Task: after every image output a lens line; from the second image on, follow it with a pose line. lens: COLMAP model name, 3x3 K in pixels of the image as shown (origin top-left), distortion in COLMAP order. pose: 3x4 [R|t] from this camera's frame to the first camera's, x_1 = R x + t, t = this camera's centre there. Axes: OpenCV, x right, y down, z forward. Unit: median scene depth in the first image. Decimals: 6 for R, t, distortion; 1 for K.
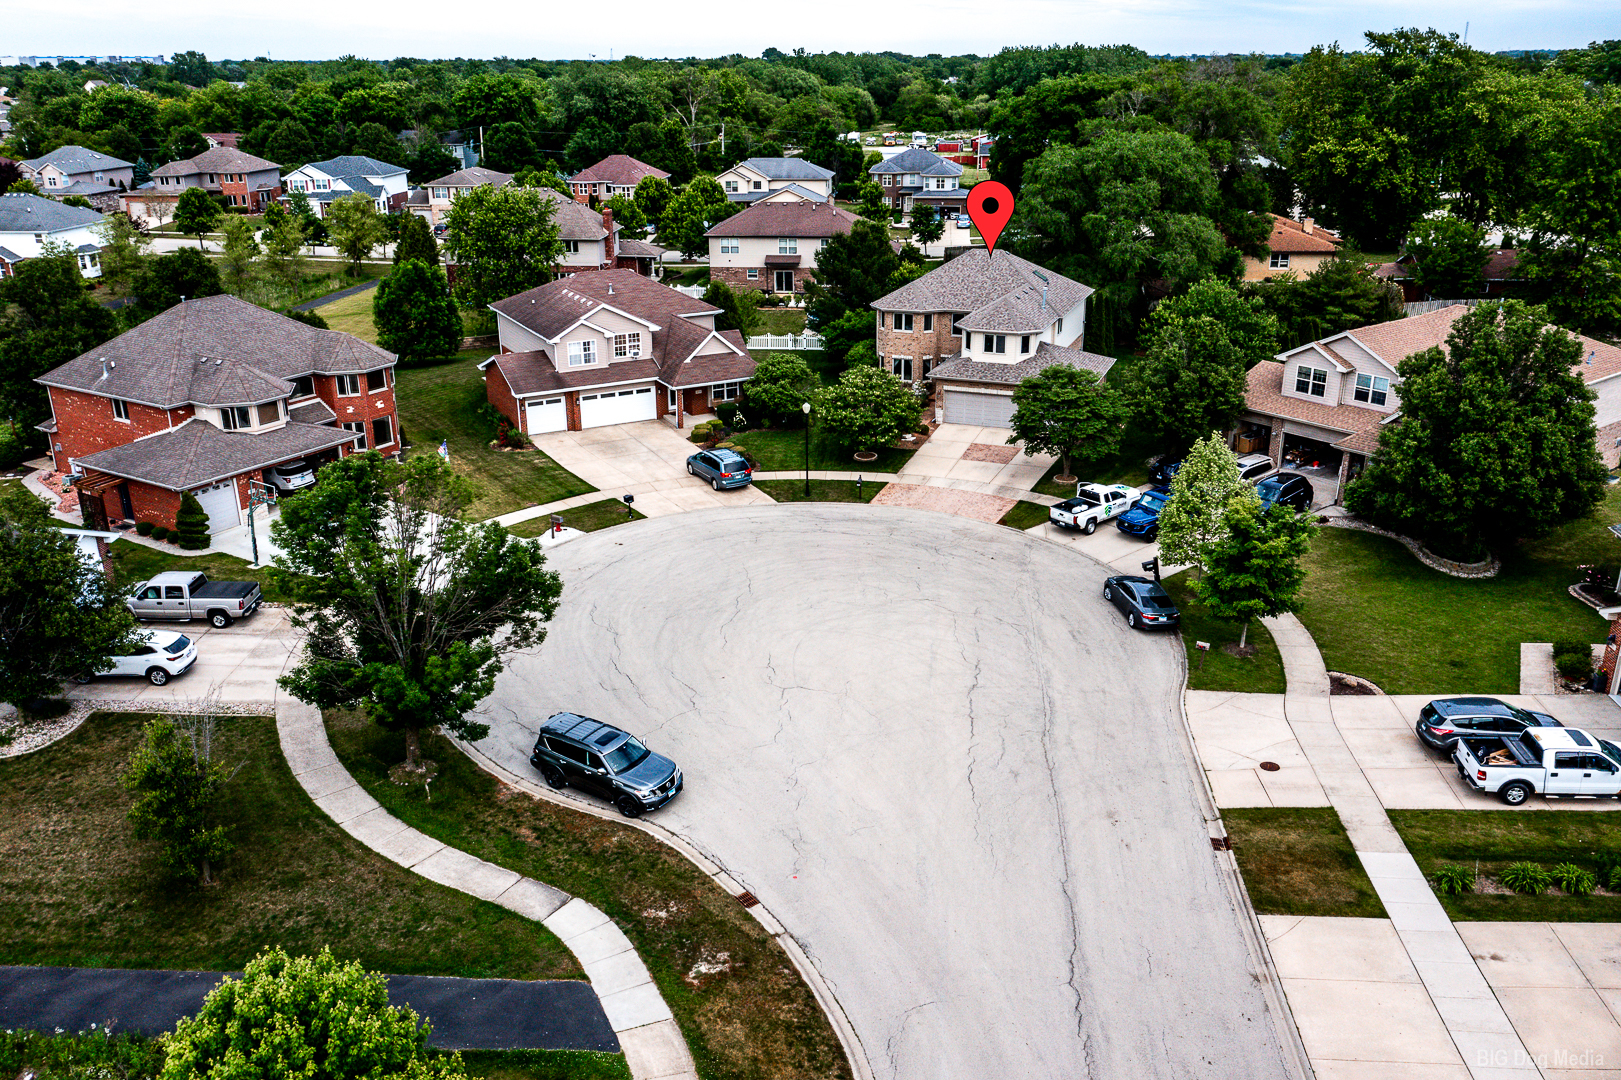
lens RADIAL K [[1307.9, 0, 812.4], [0, 1307.9, 539.8], [0, 0, 1]] dist [0.004748, 0.005927]
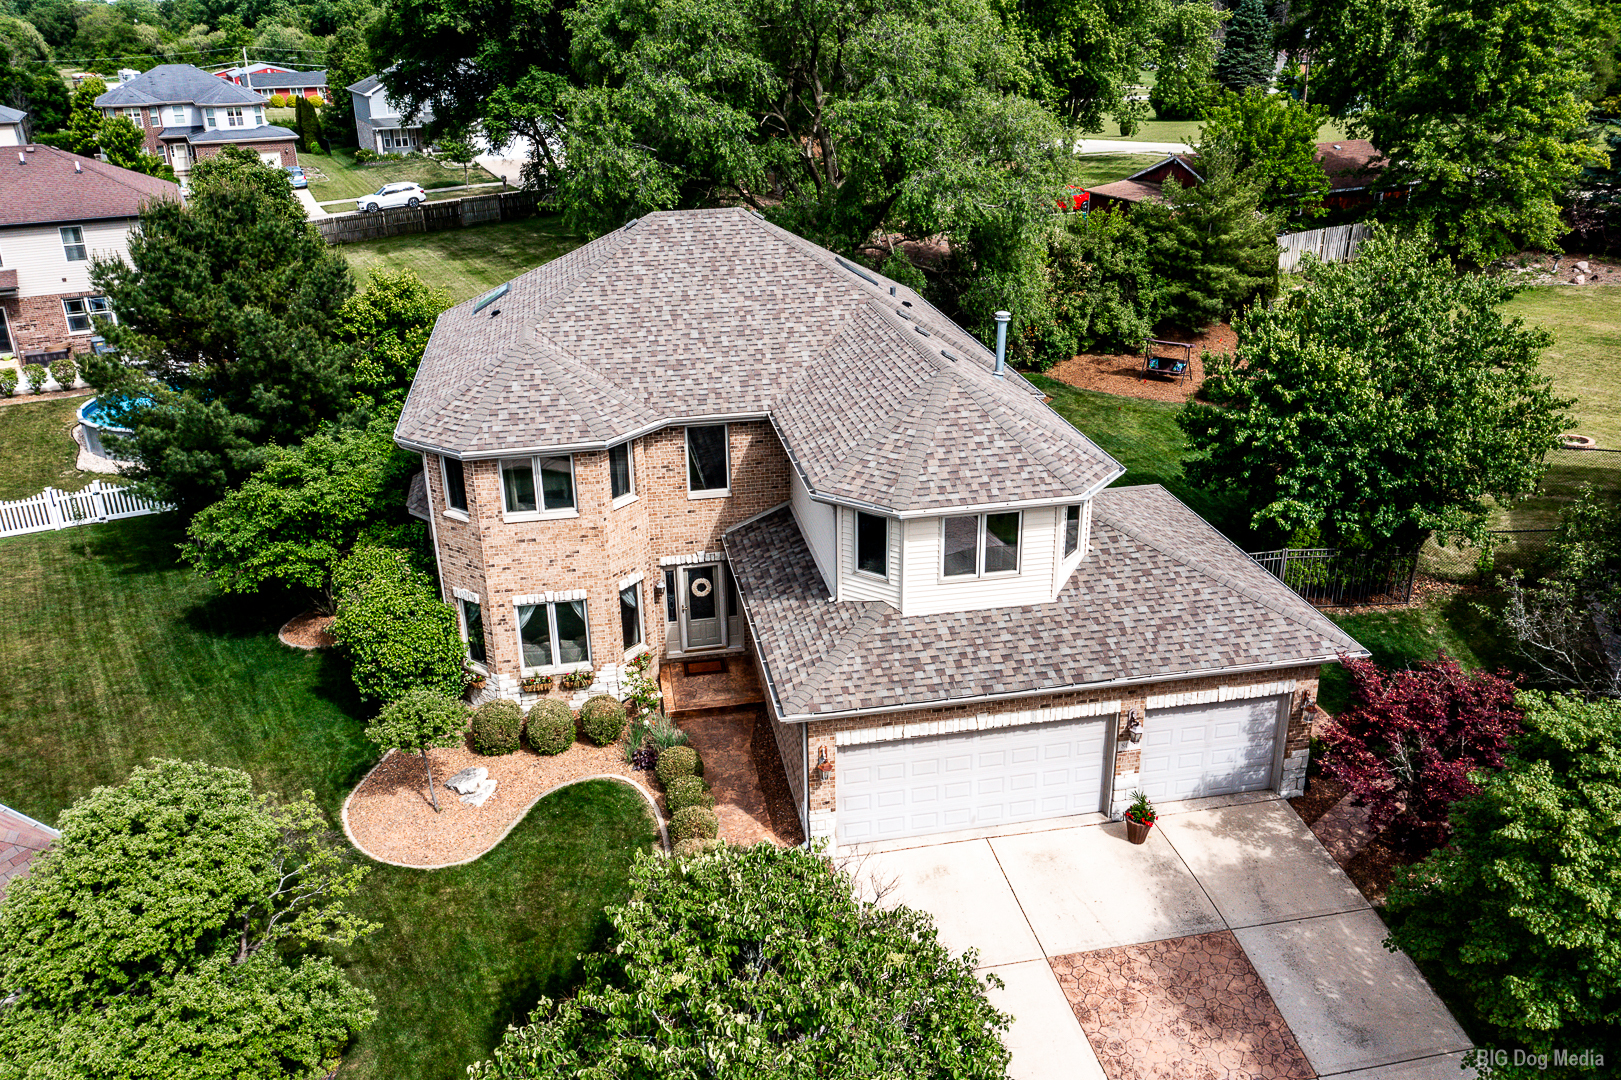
lens RADIAL K [[1307.9, 0, 804.9], [0, 1307.9, 538.4], [0, 0, 1]] dist [0.004748, 0.005927]
pose [[0.849783, -0.212521, 0.482394, -0.021894], [0.197376, 0.976837, 0.082654, -0.165414], [-0.488786, 0.024975, 0.872046, 0.712059]]
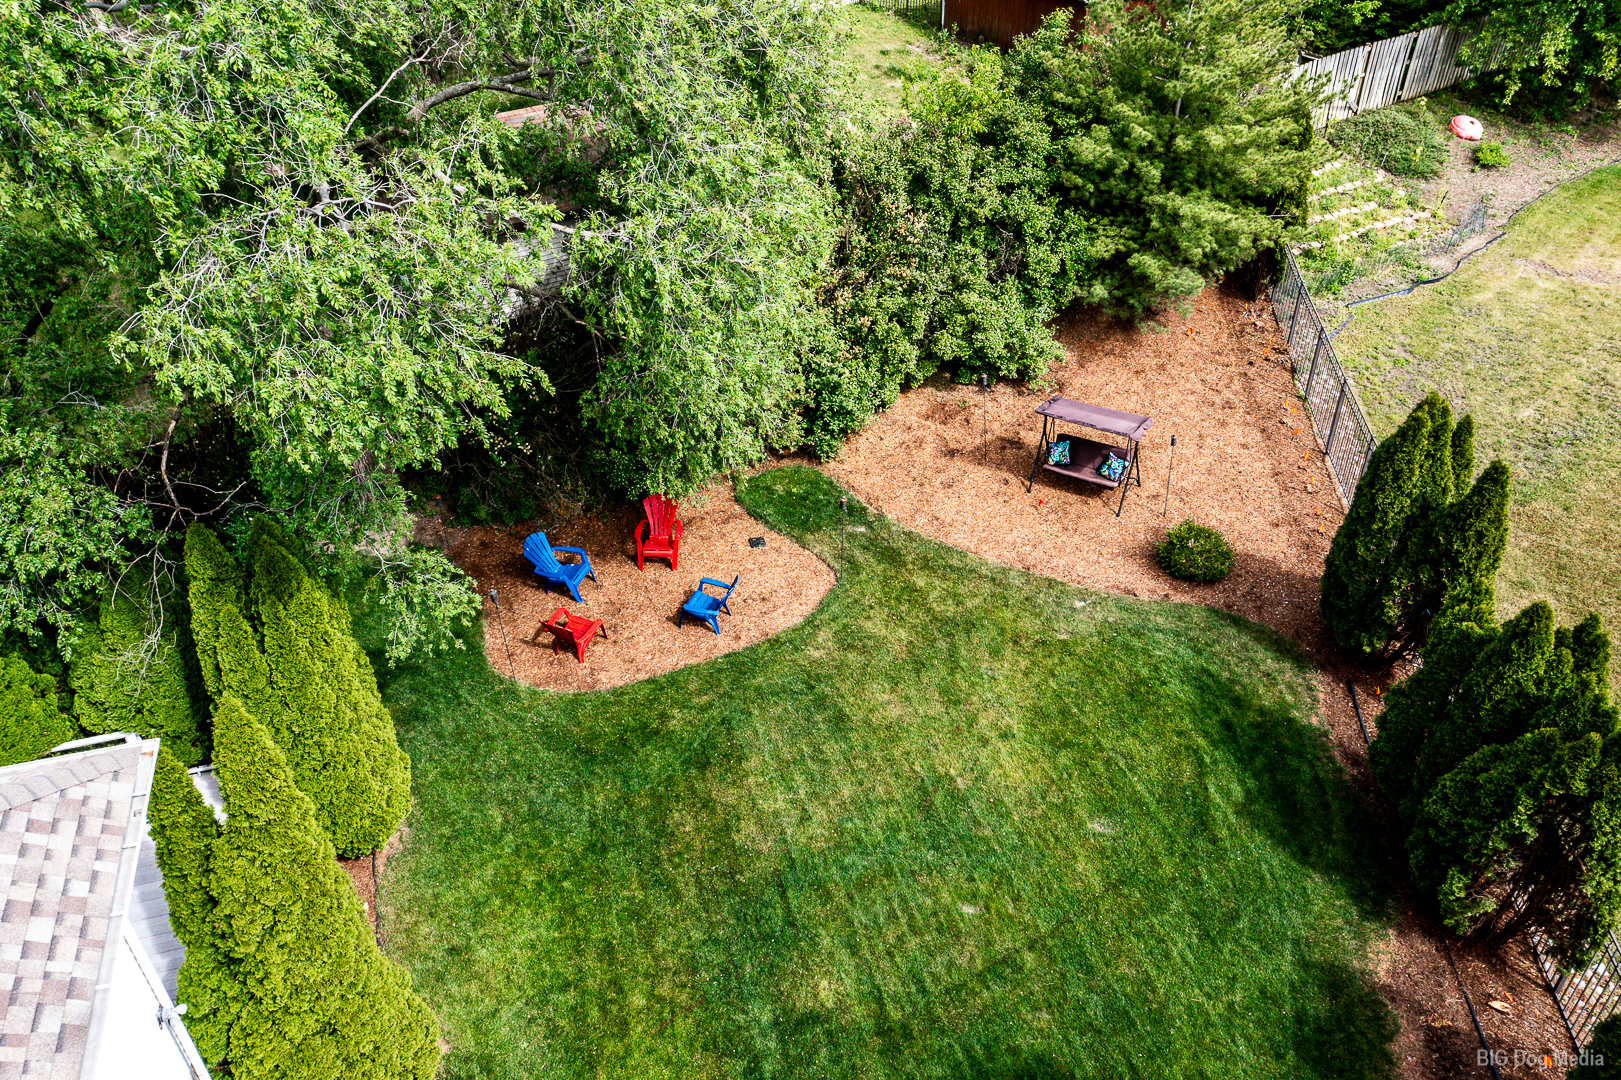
lens RADIAL K [[1307.9, 0, 816.0], [0, 1307.9, 541.3], [0, 0, 1]] dist [0.004748, 0.005927]
pose [[0.790866, -0.368775, 0.488402, 0.191580], [0.217538, 0.915335, 0.338880, -0.233765], [-0.572022, -0.161762, 0.804129, 0.915332]]
